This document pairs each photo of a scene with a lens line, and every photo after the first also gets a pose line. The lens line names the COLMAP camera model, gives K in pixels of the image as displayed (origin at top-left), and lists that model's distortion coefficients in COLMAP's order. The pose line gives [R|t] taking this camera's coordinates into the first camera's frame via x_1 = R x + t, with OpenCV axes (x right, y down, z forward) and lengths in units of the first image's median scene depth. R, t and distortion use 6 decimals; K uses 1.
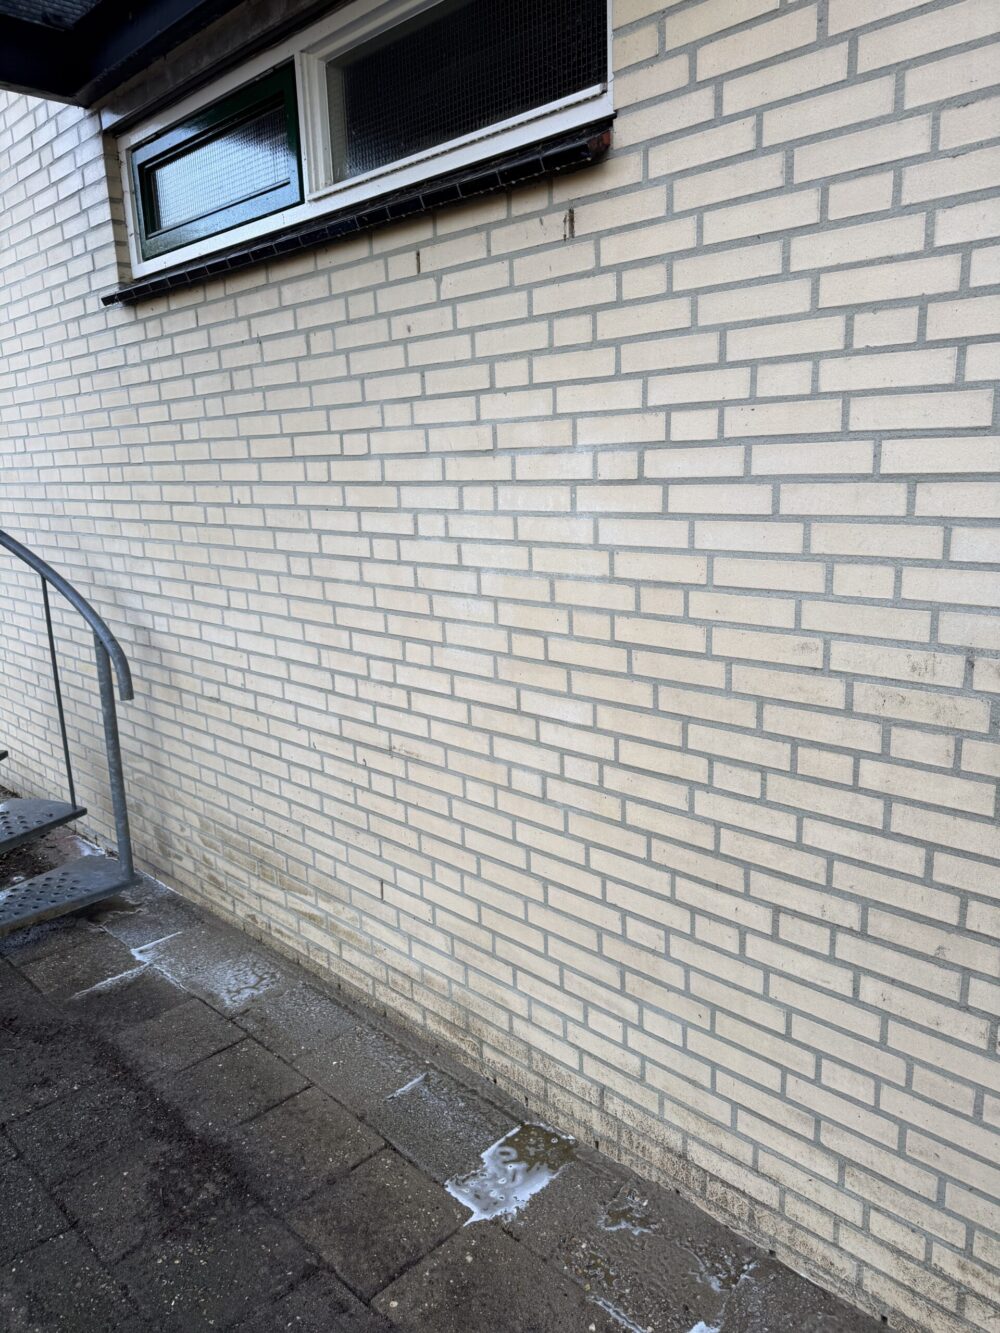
lens RADIAL K [[1018.5, 0, 519.7], [0, 1018.5, 666.1], [0, 0, 1]] dist [-0.001492, -0.005182]
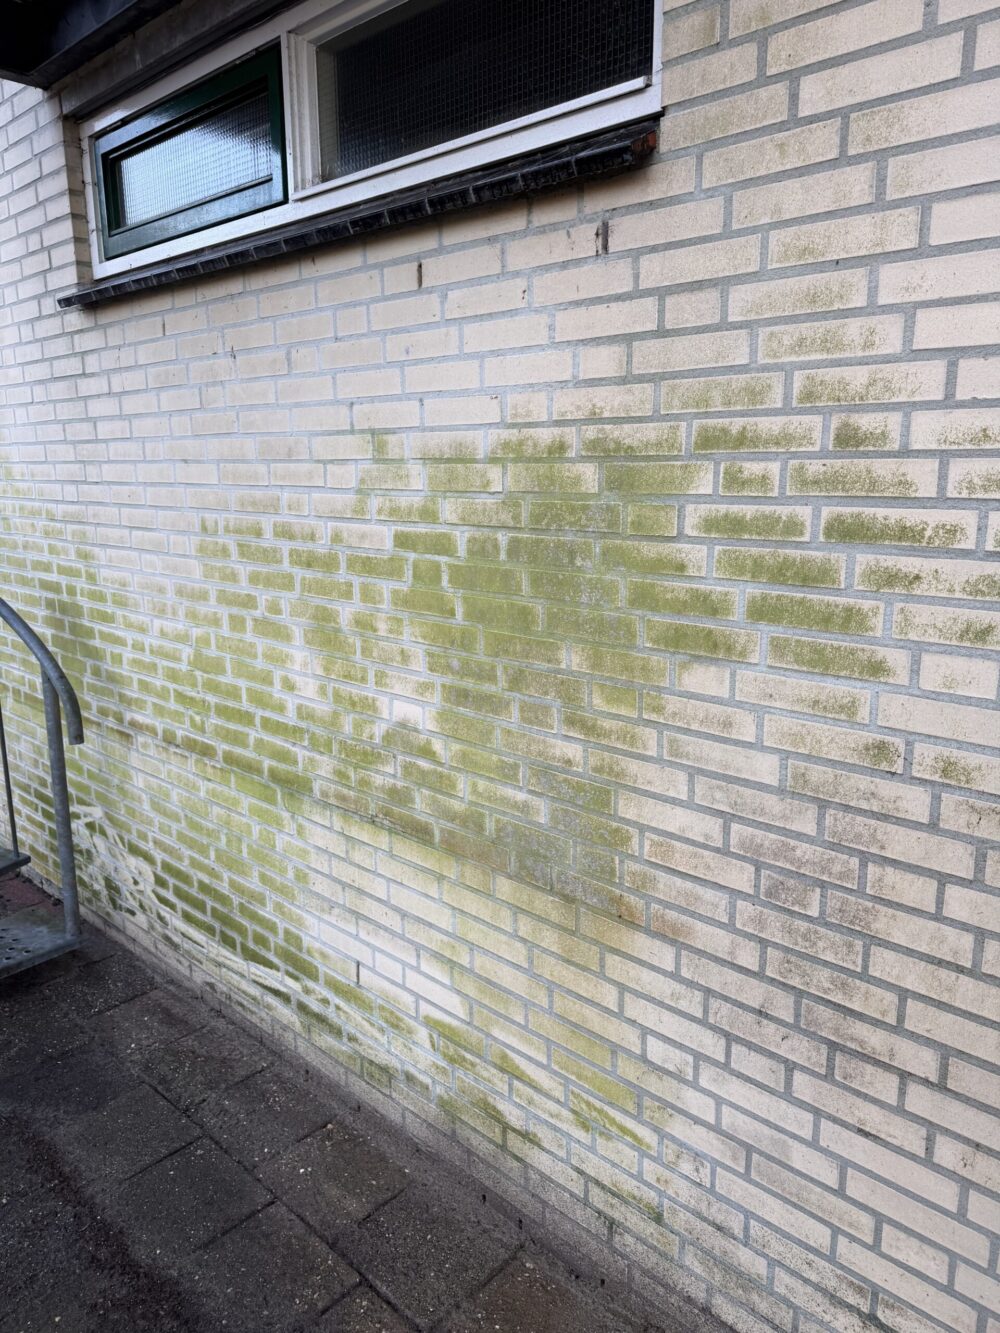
lens RADIAL K [[1018.5, 0, 519.7], [0, 1018.5, 666.1], [0, 0, 1]] dist [-0.001492, -0.005182]
pose [[0.999227, 0.019735, 0.034009, -0.037952], [-0.019511, 0.999786, -0.006906, -0.057620], [-0.034138, 0.006237, 0.999398, 0.128069]]
